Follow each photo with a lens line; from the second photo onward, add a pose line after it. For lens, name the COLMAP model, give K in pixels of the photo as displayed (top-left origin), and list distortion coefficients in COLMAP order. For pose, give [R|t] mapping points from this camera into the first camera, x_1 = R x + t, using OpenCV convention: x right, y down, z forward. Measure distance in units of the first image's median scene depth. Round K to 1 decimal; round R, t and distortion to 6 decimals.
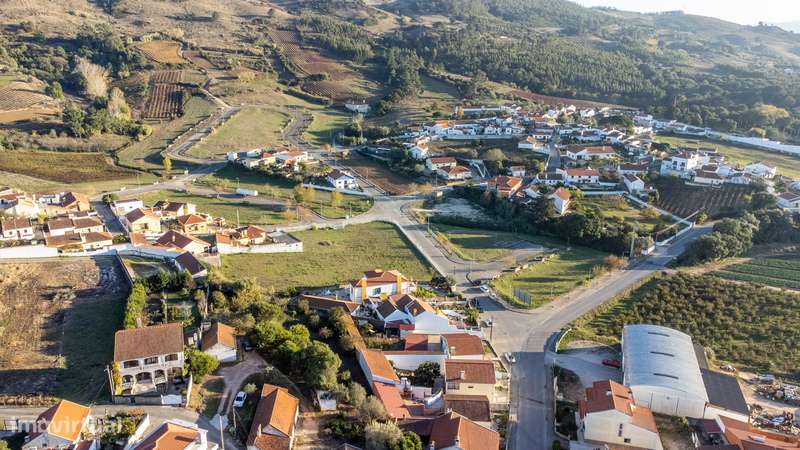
lens RADIAL K [[589.7, 0, 400.0], [0, 589.7, 225.0], [0, 0, 1]] dist [0.047223, 0.009137]
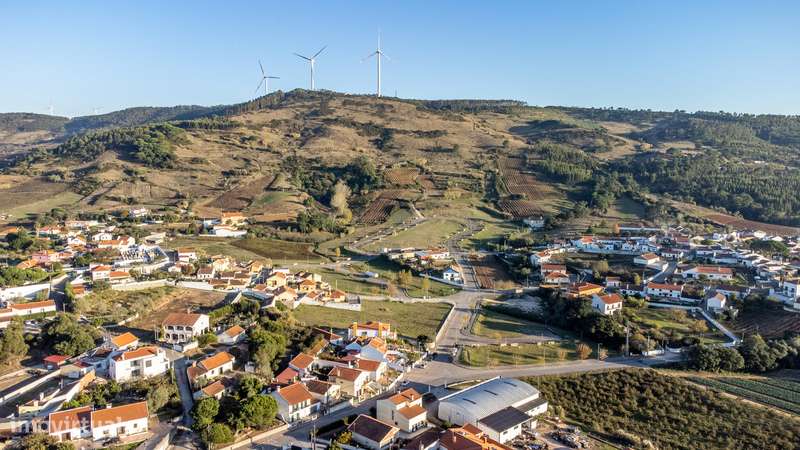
lens RADIAL K [[589.7, 0, 400.0], [0, 589.7, 225.0], [0, 0, 1]] dist [0.047223, 0.009137]
pose [[0.880954, 0.045246, -0.471034, 0.261280], [-0.139572, 0.975979, -0.167284, 0.030991], [0.452151, 0.213113, 0.866108, -0.093175]]
